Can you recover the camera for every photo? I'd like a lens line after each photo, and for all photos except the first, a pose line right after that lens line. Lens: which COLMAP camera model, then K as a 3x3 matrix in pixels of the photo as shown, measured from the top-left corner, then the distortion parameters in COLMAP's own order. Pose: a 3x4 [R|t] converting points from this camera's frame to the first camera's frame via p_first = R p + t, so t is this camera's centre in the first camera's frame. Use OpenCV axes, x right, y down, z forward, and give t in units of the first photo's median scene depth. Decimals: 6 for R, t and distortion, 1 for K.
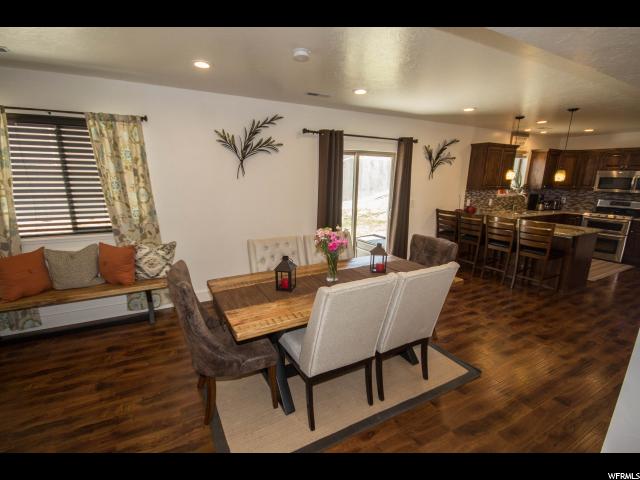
lens RADIAL K [[296.8, 0, 314.4], [0, 296.8, 244.9], [0, 0, 1]] dist [0.012693, -0.012335]
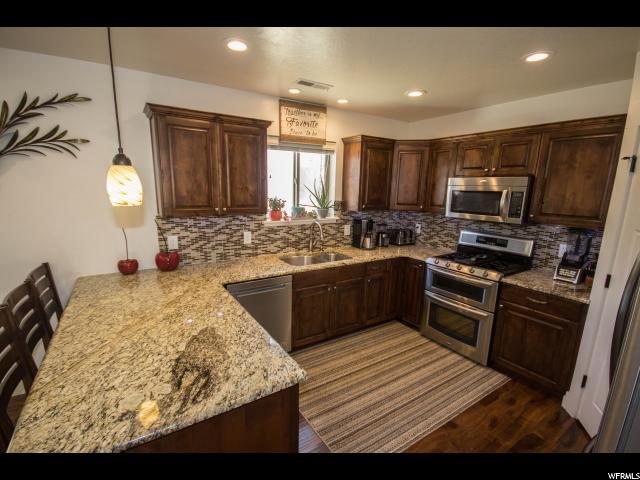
lens RADIAL K [[296.8, 0, 314.4], [0, 296.8, 244.9], [0, 0, 1]] dist [0.012693, -0.012335]
pose [[0.995543, -0.004170, 0.094215, 1.196043], [0.006776, 0.999603, -0.027360, -0.213976], [-0.094063, 0.027877, 0.995176, 0.904731]]
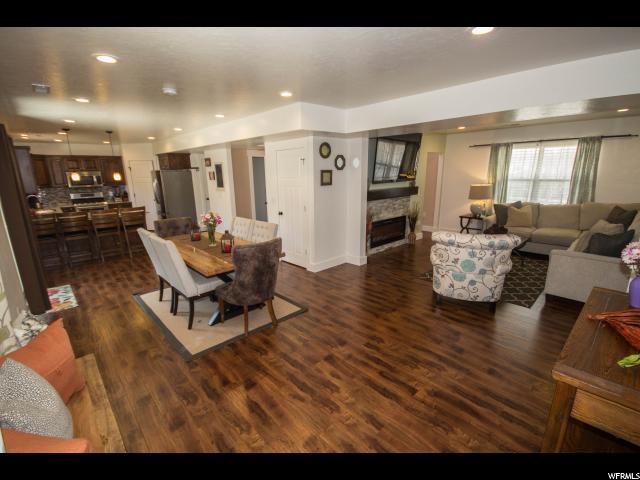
lens RADIAL K [[296.8, 0, 314.4], [0, 296.8, 244.9], [0, 0, 1]] dist [0.012693, -0.012335]
pose [[-0.258944, -0.234707, 0.936942, -1.117475], [0.225082, 0.928659, 0.294838, -0.166706], [-0.939301, 0.287236, -0.187643, 0.572919]]
